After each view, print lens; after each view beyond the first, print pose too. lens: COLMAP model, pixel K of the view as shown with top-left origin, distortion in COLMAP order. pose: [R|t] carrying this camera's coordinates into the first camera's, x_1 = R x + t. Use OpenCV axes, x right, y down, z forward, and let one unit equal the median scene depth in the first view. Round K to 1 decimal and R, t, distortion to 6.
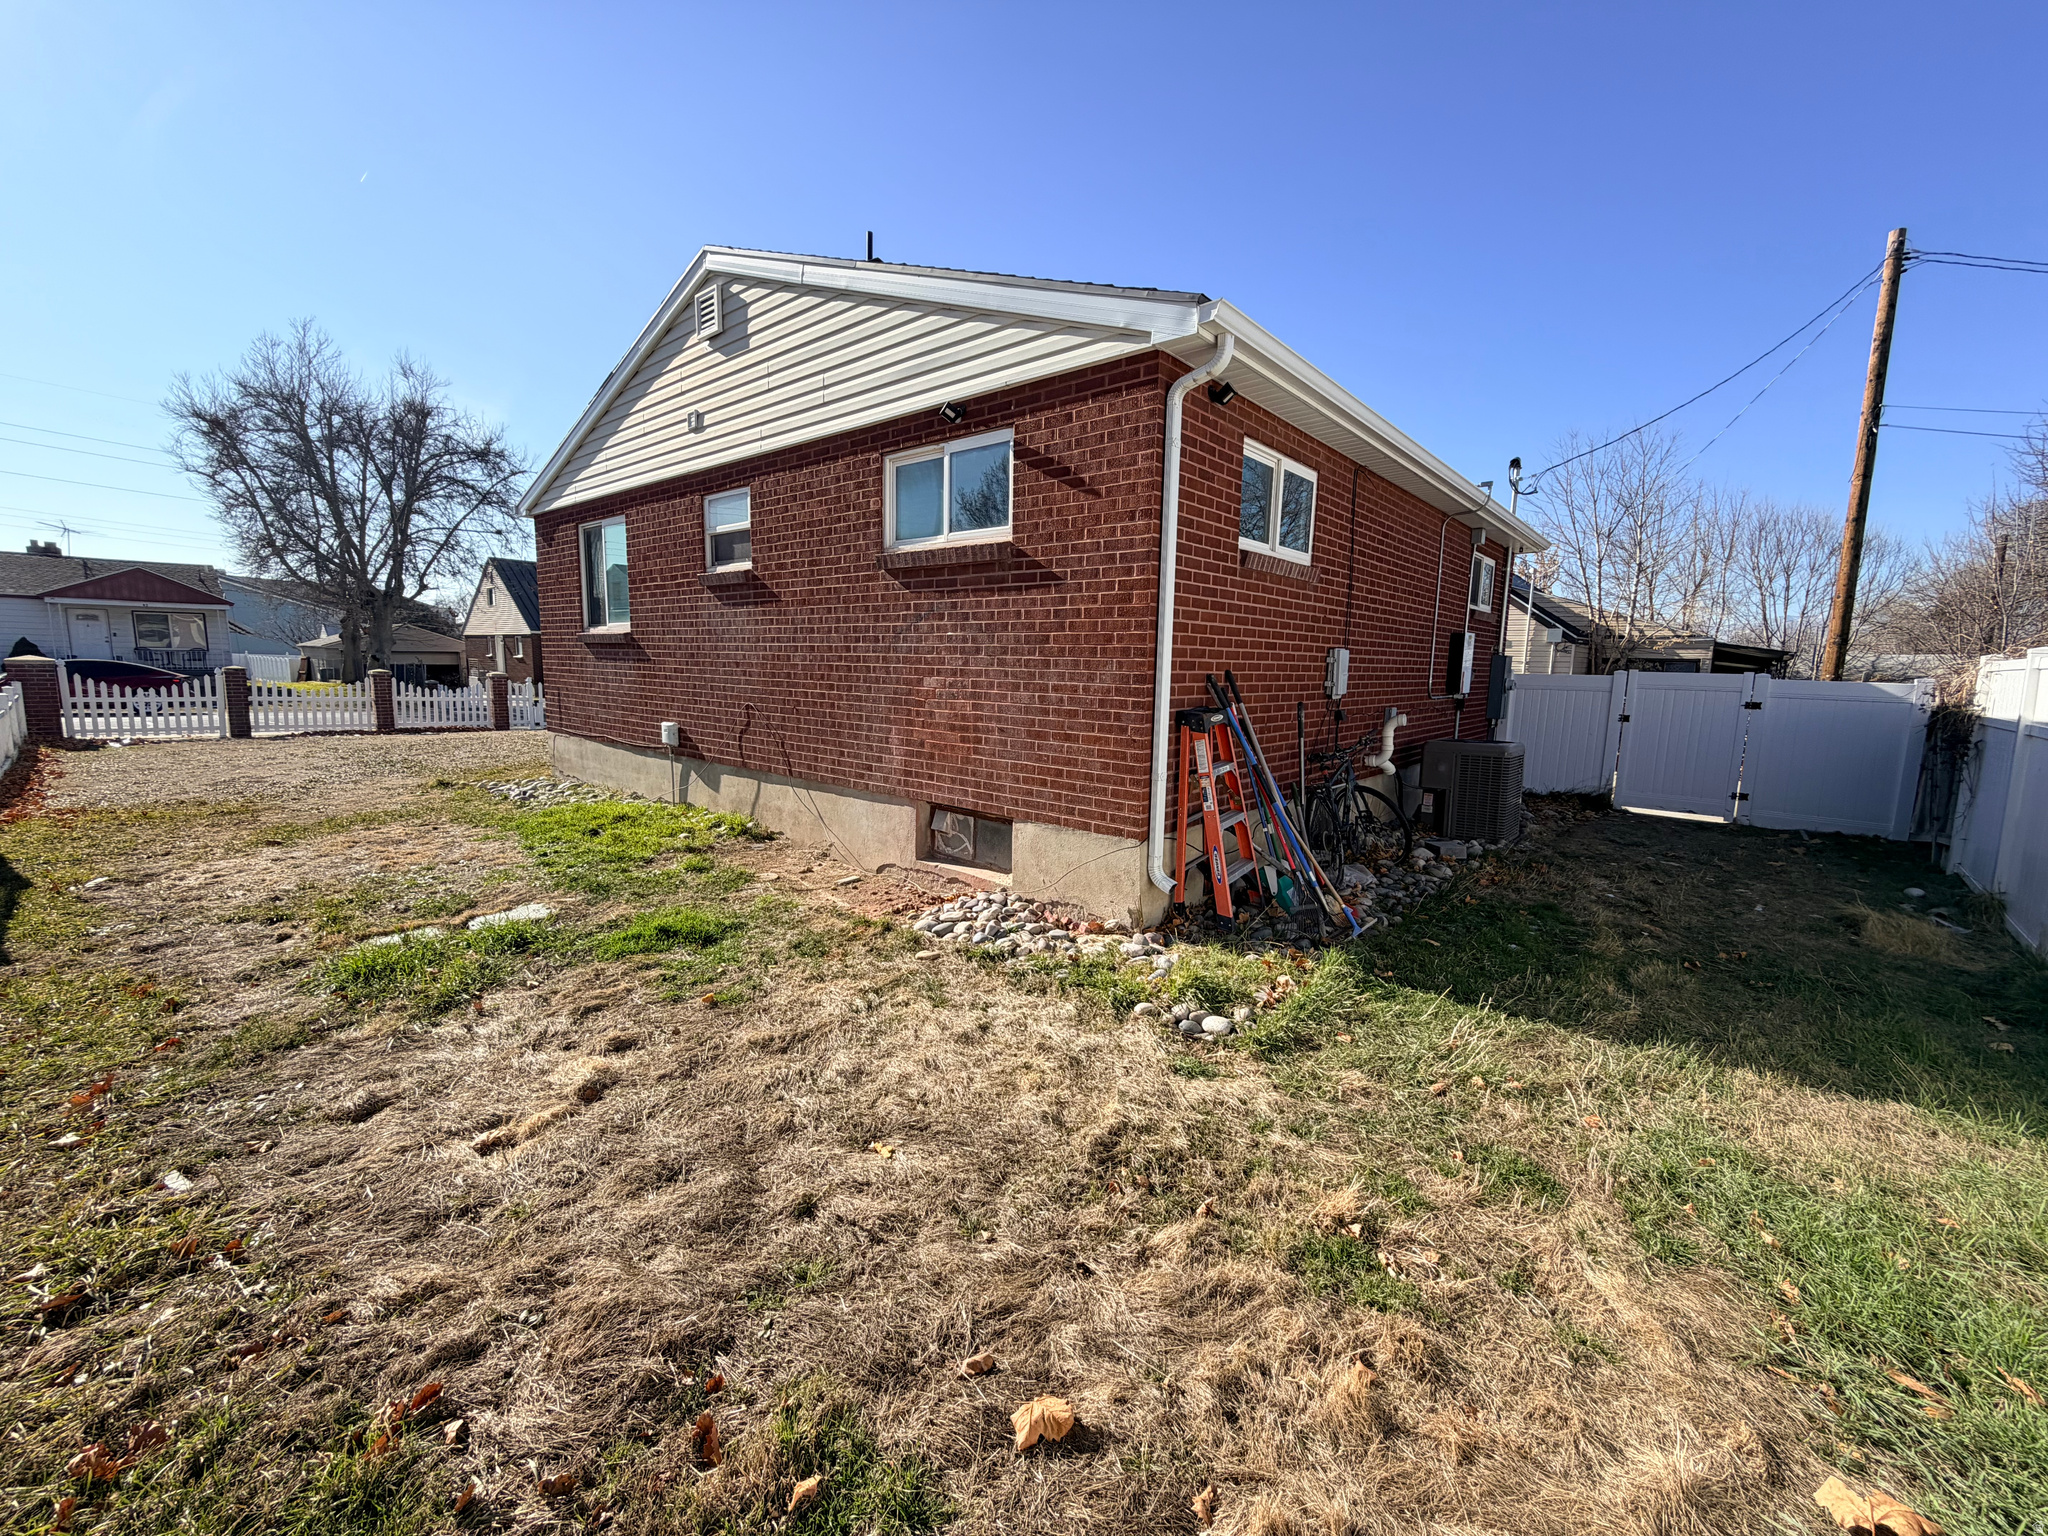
lens RADIAL K [[813.5, 0, 1027.9], [0, 813.5, 769.2], [0, 0, 1]] dist [-0.001473, 0.000782]
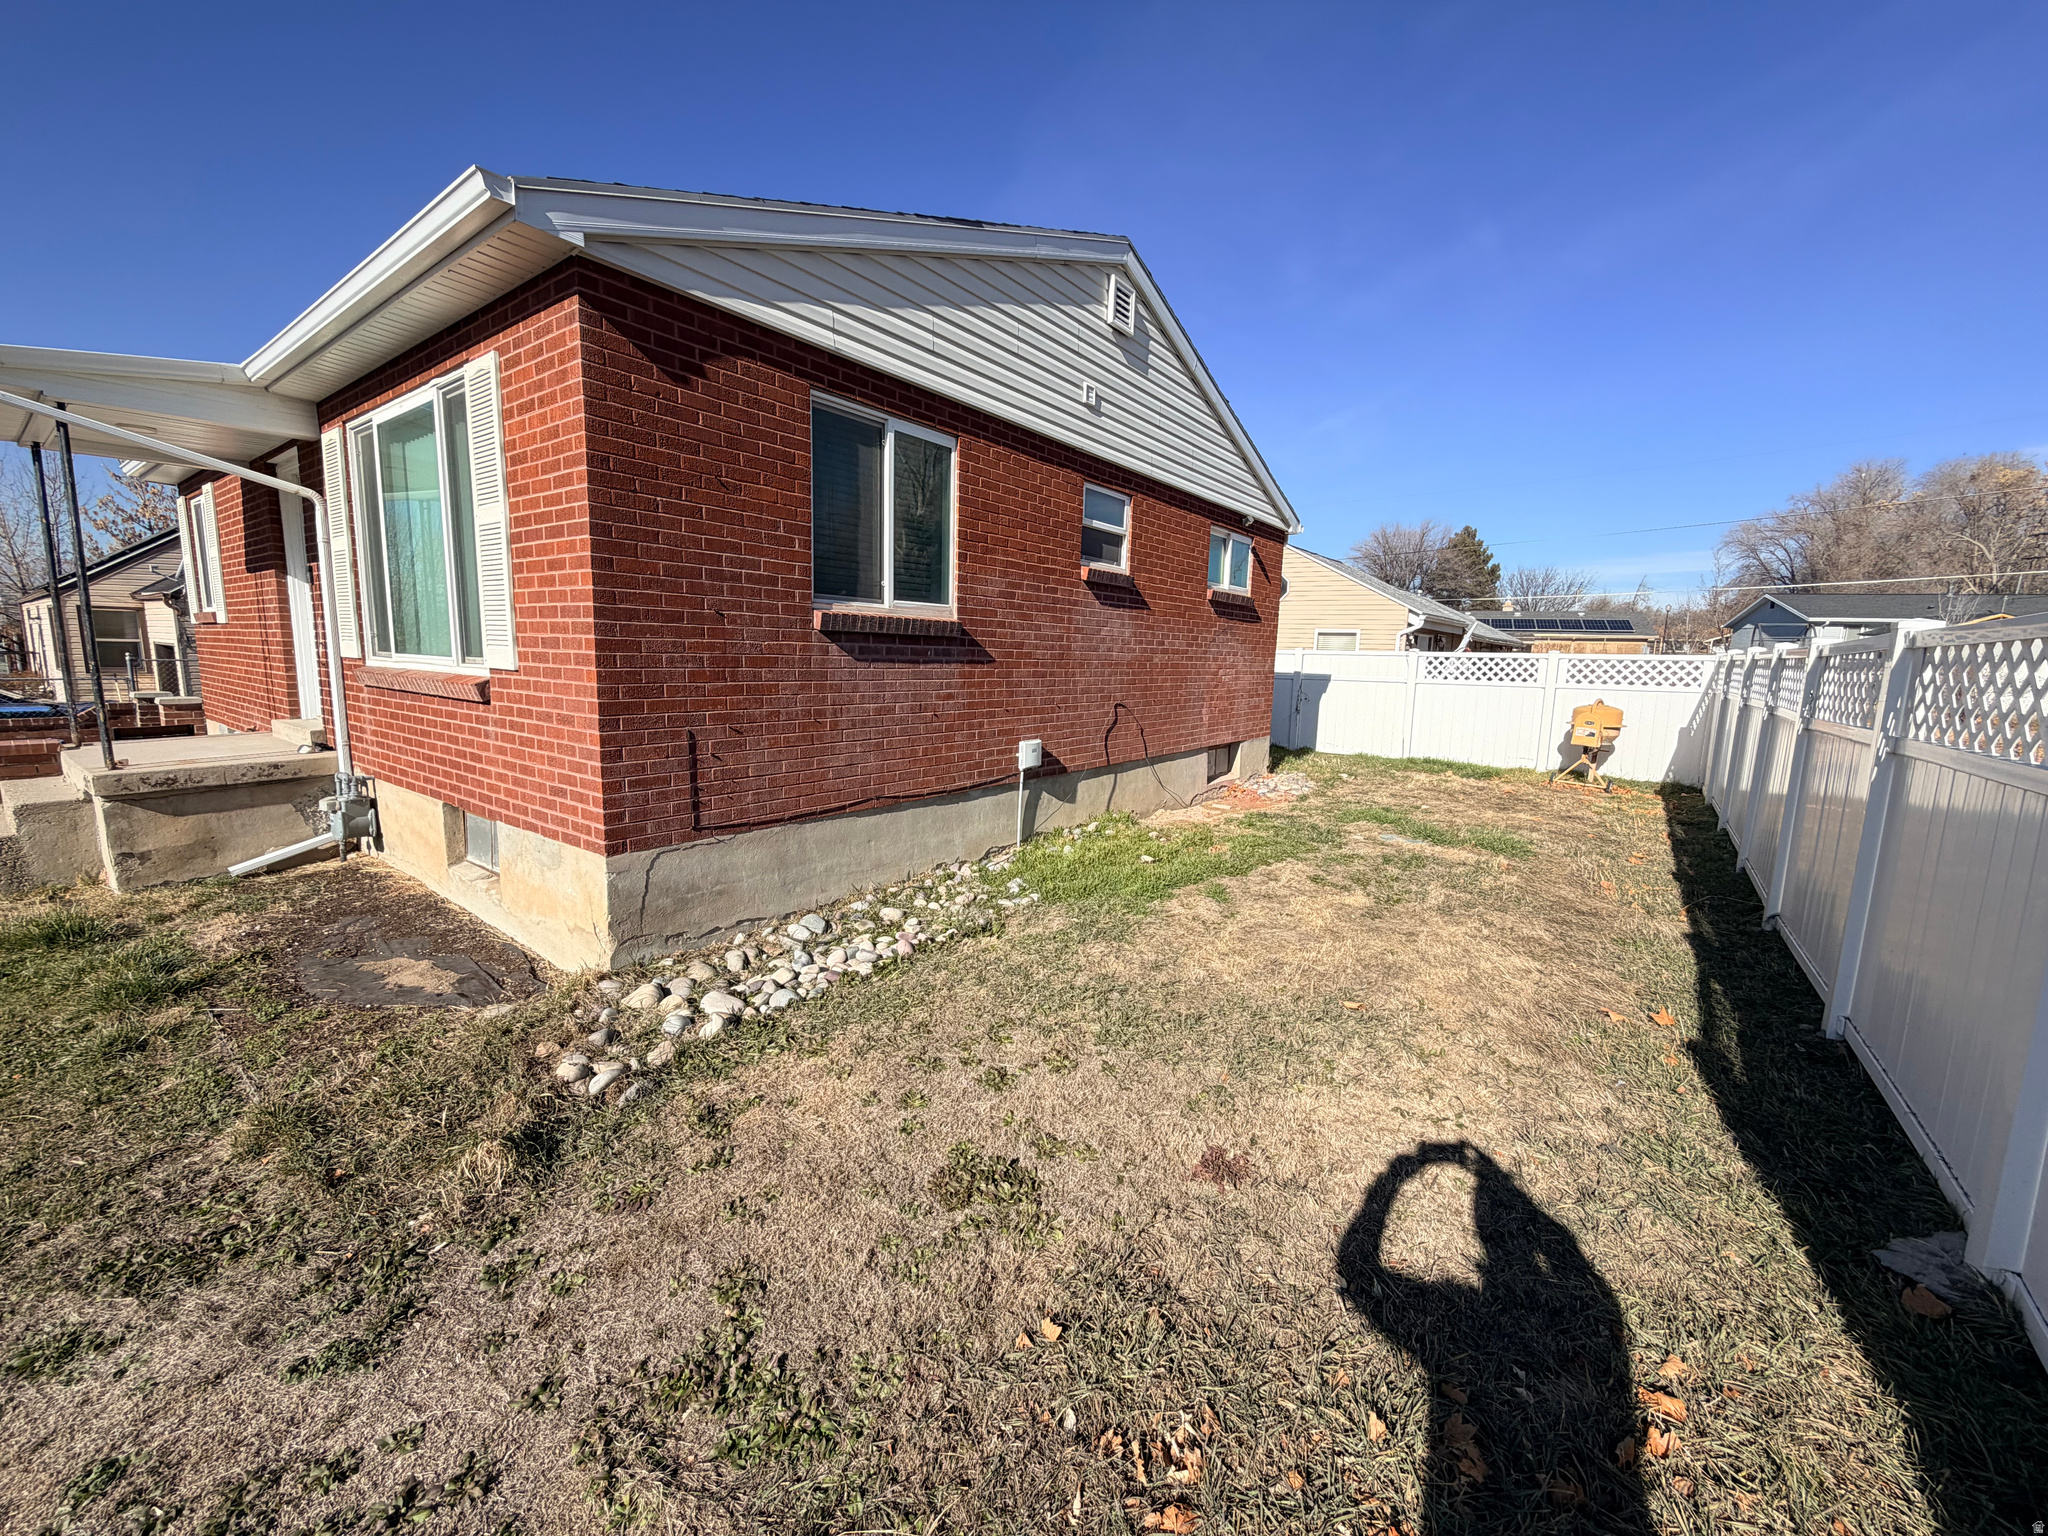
lens RADIAL K [[813.5, 0, 1023.7], [0, 813.5, 766.5], [0, 0, 1]] dist [-0.001473, 0.000782]
pose [[-0.071108, -0.162990, 0.984062, -1.373317], [0.101744, 0.980228, 0.169707, -0.188850], [-0.992266, 0.112190, -0.053119, 1.178662]]
